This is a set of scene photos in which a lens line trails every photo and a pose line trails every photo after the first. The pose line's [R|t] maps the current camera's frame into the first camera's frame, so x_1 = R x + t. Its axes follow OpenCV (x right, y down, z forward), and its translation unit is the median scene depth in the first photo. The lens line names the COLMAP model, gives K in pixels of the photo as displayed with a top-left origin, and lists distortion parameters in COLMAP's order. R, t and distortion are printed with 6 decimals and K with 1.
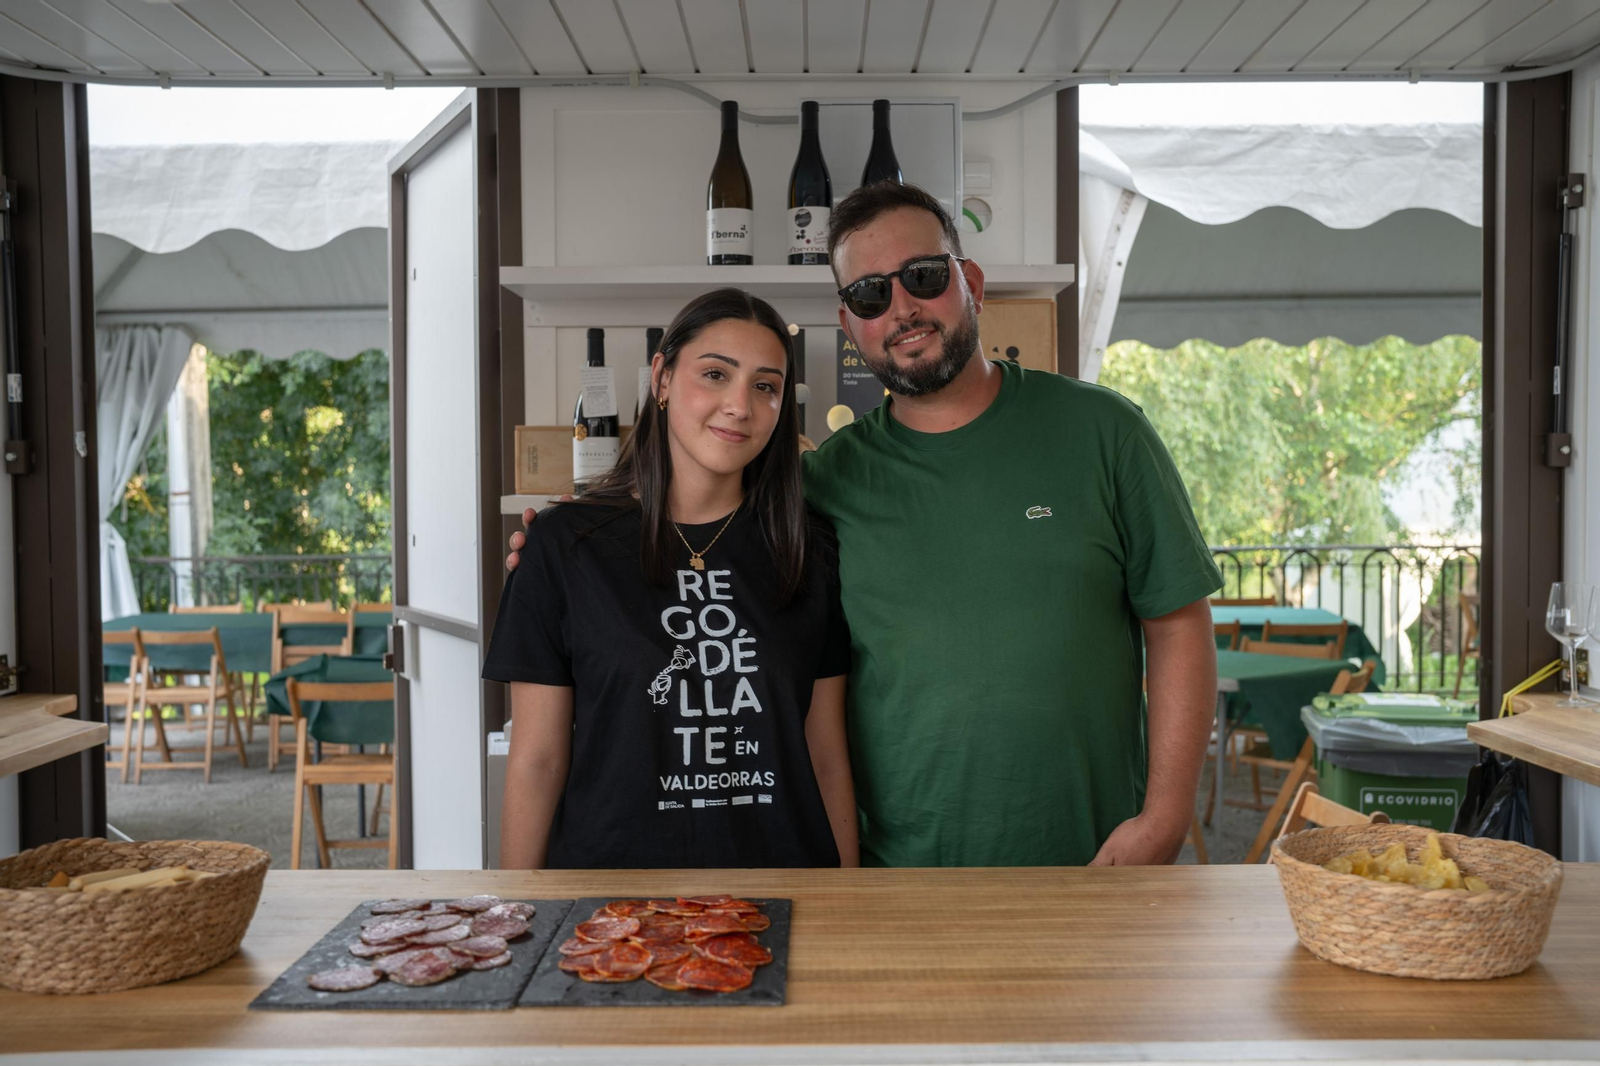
lens RADIAL K [[1591.5, 0, 798.9], [0, 1591.5, 532.9], [0, 0, 1]] dist [0.020978, 0.000000]
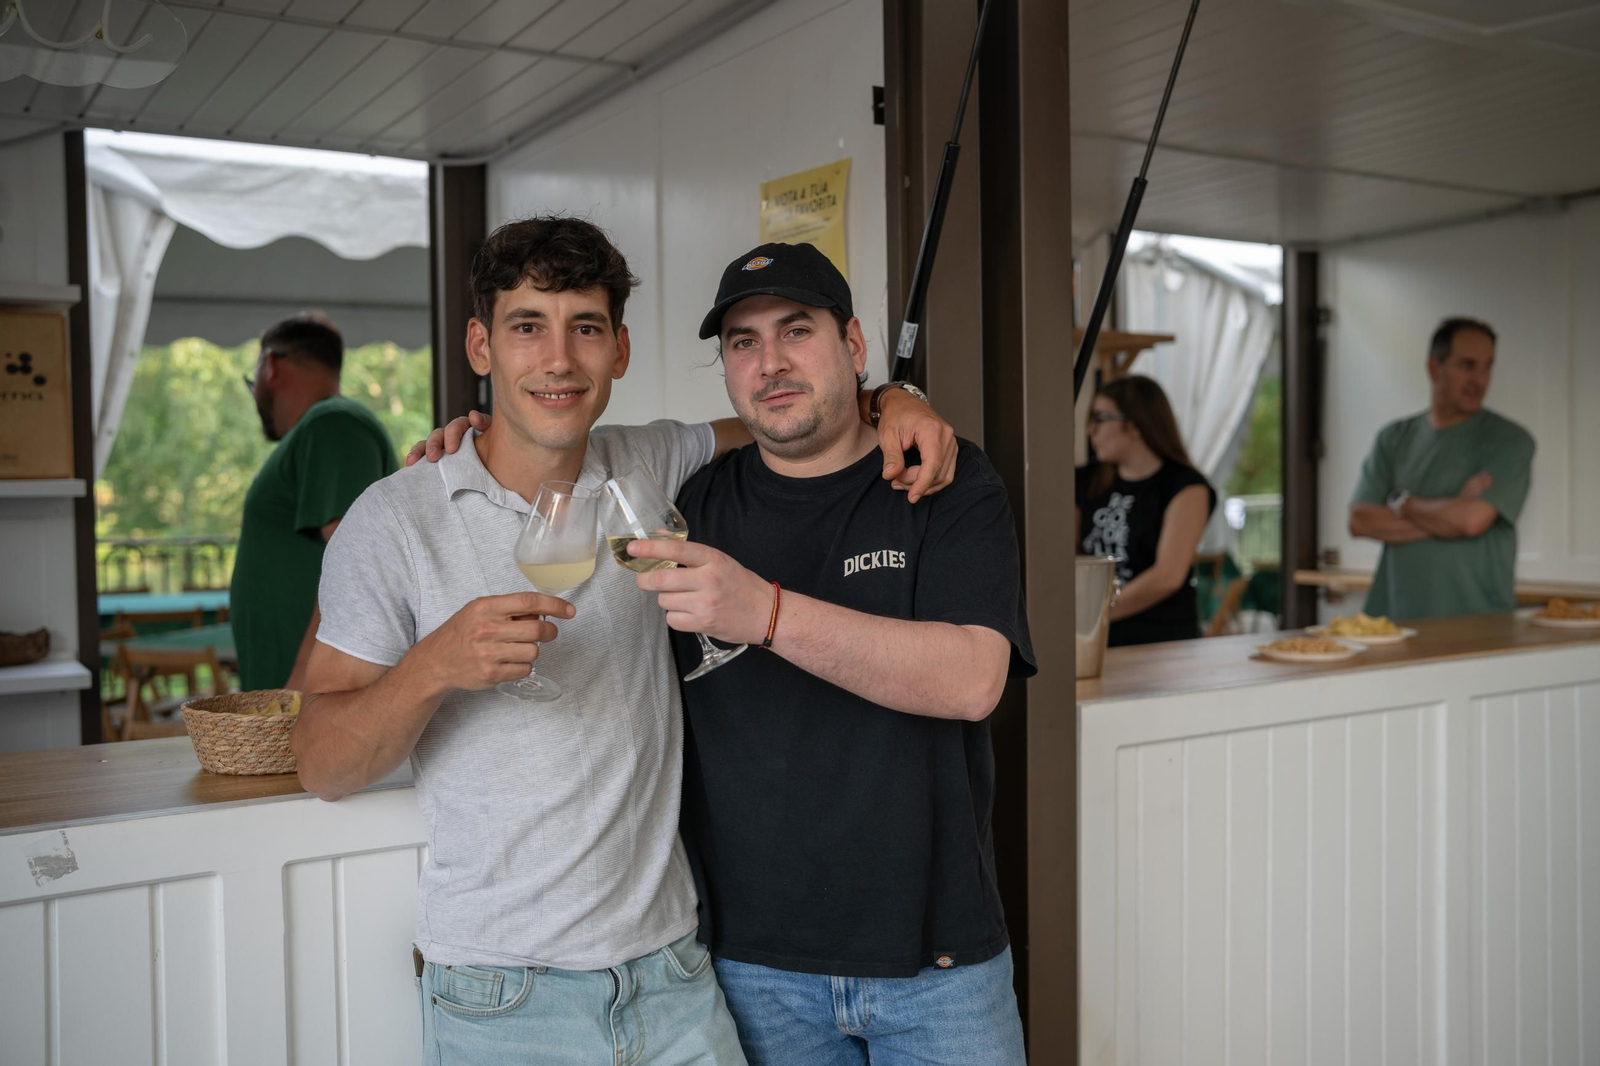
lens RADIAL K [[1591.5, 0, 803.3], [0, 1591.5, 549.1], [0, 0, 1]] dist [0.020978, 0.000000]
pose [[0.854155, -0.025975, 0.519369, 0.008533], [0.019731, 0.999651, 0.017546, 0.015464], [-0.519644, -0.004739, 0.854370, -0.271650]]
